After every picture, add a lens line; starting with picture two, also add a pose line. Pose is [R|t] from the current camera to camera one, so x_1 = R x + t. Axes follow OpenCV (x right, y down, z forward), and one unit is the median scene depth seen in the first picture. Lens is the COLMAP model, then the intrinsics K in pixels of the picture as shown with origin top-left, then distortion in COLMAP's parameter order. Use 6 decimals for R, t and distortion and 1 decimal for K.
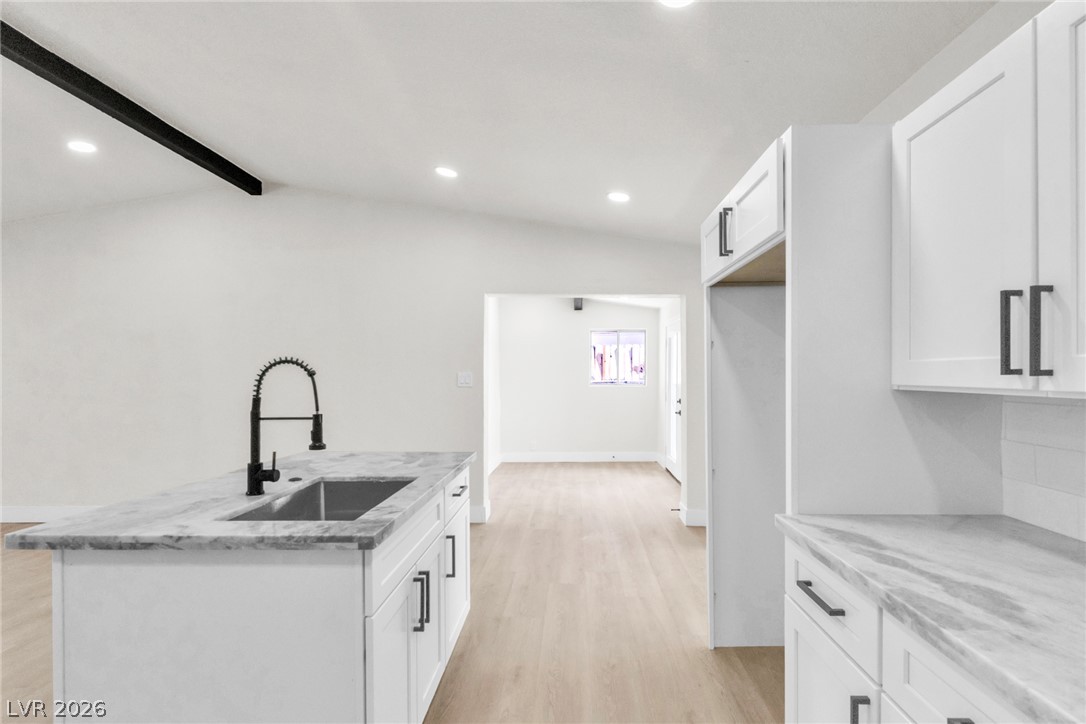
lens RADIAL K [[491.7, 0, 570.8], [0, 491.7, 378.7], [0, 0, 1]] dist [0.002719, -0.002349]
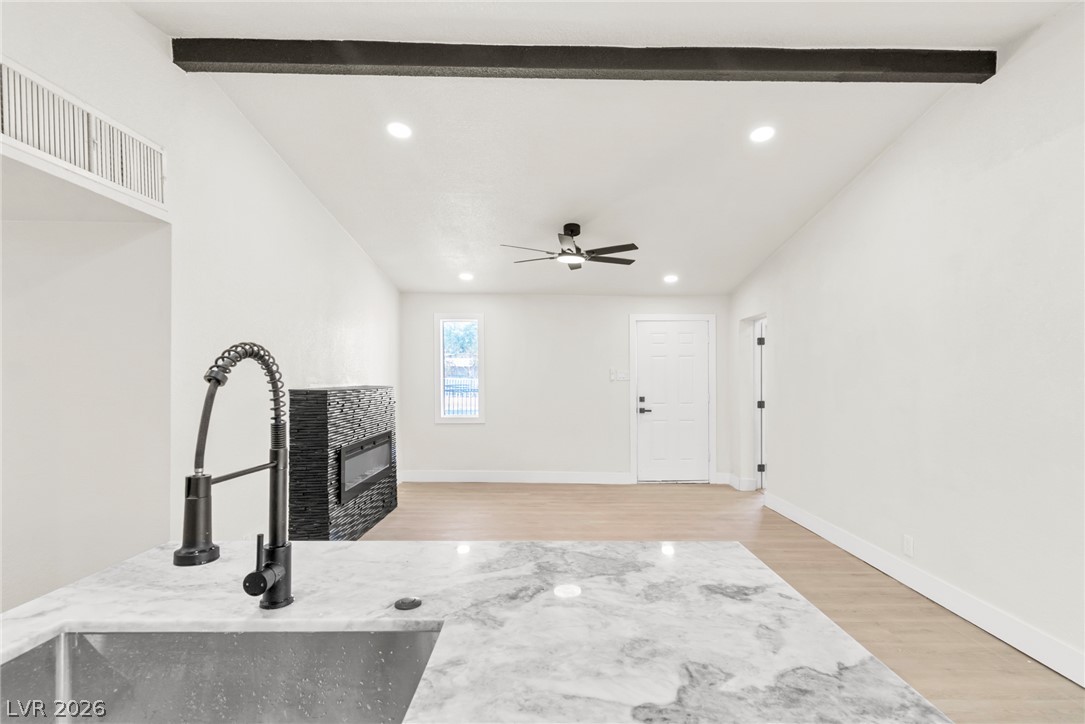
lens RADIAL K [[522.2, 0, 559.9], [0, 522.2, 375.5], [0, 0, 1]] dist [-0.006643, 0.002172]
pose [[0.021960, -0.006751, -0.999736, -0.052579], [-0.007702, 0.999946, -0.006921, -0.009230], [0.999729, 0.007852, 0.021907, 1.048480]]
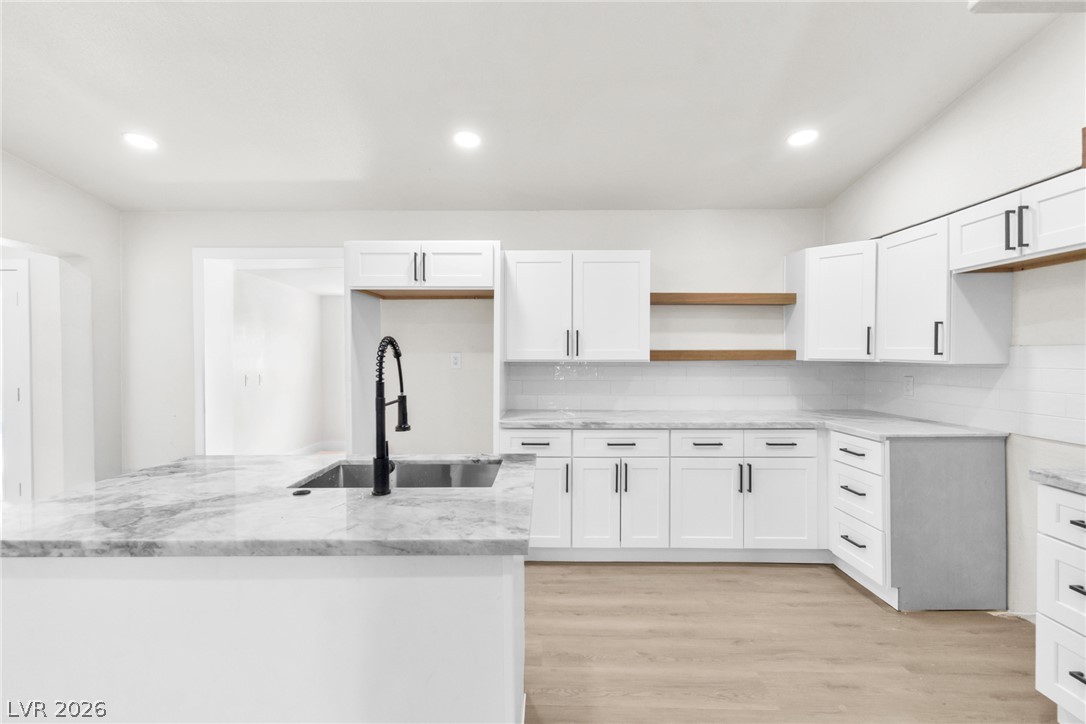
lens RADIAL K [[491.7, 0, 532.6], [0, 491.7, 359.5], [0, 0, 1]] dist [0.002719, -0.002349]
pose [[0.023049, -0.008569, 0.999698, -1.209973], [0.007911, 0.999934, 0.008389, -0.005158], [-0.999703, 0.007715, 0.023115, 0.577821]]
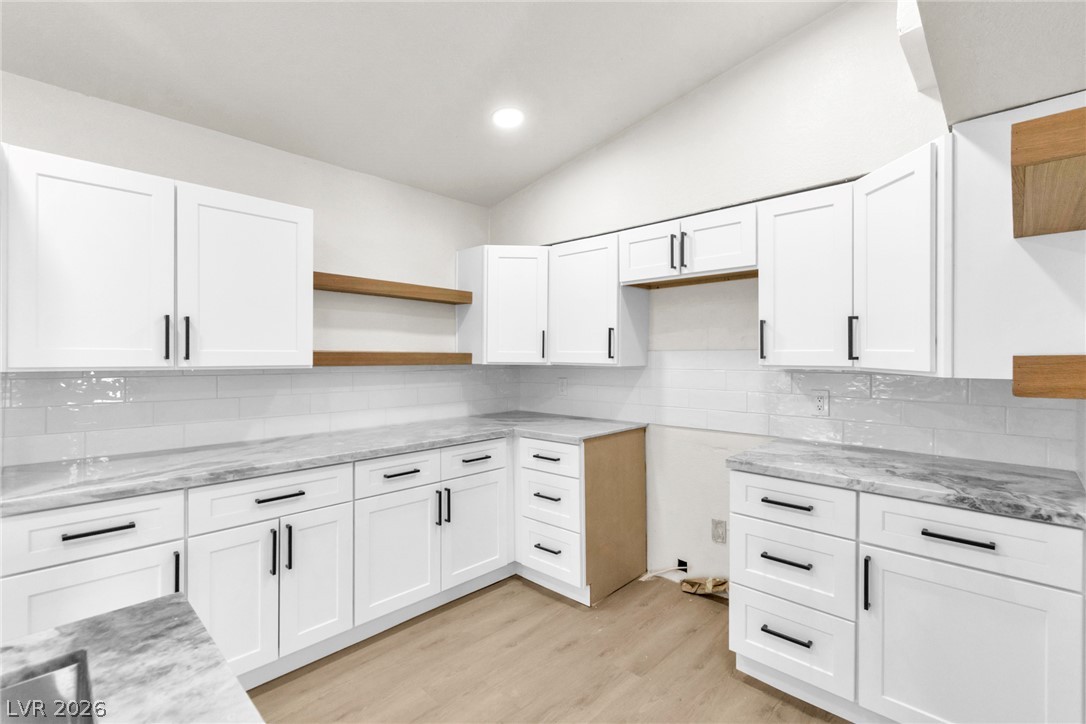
lens RADIAL K [[491.7, 0, 555.2], [0, 491.7, 357.9], [0, 0, 1]] dist [0.002719, -0.002349]
pose [[-0.730139, -0.000259, 0.683299, -0.749651], [0.004875, 0.999973, 0.005587, -0.007502], [-0.683282, 0.007410, -0.730117, 0.680901]]
